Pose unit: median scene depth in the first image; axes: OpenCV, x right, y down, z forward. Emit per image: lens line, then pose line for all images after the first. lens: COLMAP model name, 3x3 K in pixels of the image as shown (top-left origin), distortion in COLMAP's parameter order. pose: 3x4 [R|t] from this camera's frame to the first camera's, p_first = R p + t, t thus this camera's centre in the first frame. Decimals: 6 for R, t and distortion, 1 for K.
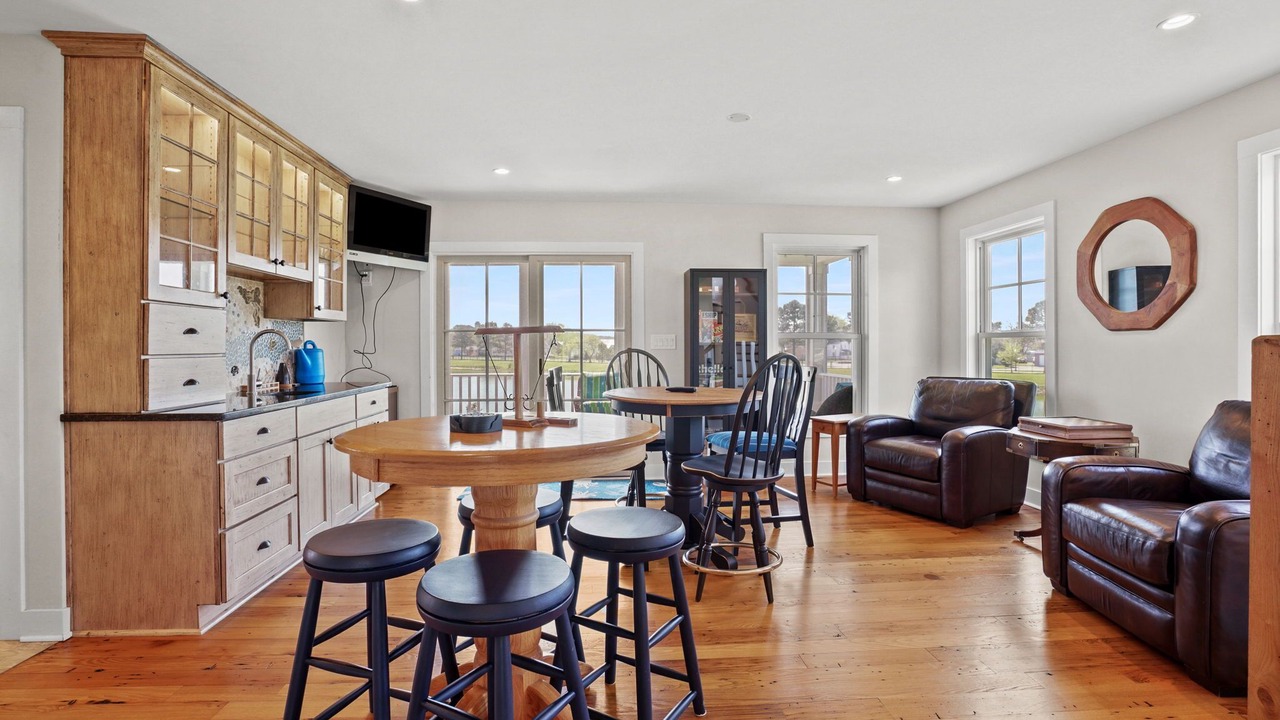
lens RADIAL K [[621.2, 0, 640.6], [0, 621.2, 340.6], [0, 0, 1]] dist [-0.001286, -0.000094]
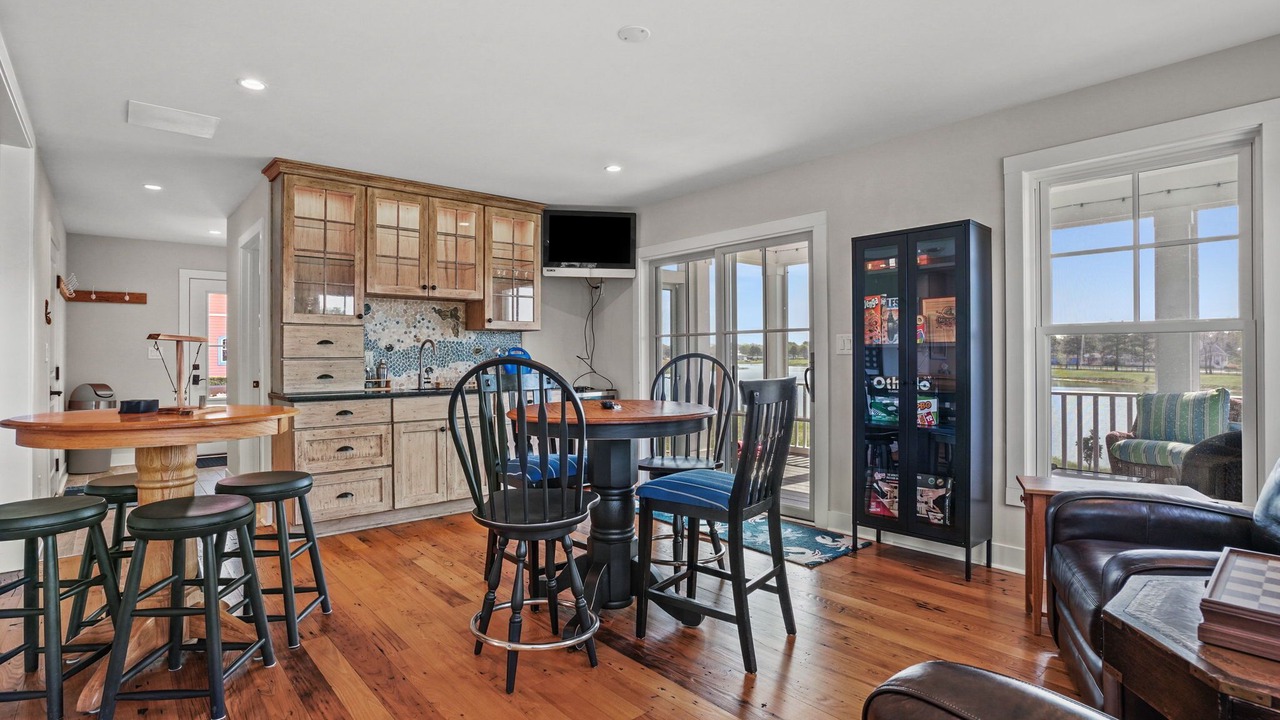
lens RADIAL K [[664.3, 0, 643.0], [0, 664.3, 345.4], [0, 0, 1]] dist [-0.021509, 0.000204]
pose [[0.571902, -0.014164, -0.820200, 0.663637], [0.010846, 0.999894, -0.009704, 0.010943], [0.820250, -0.003346, 0.571995, 0.472176]]
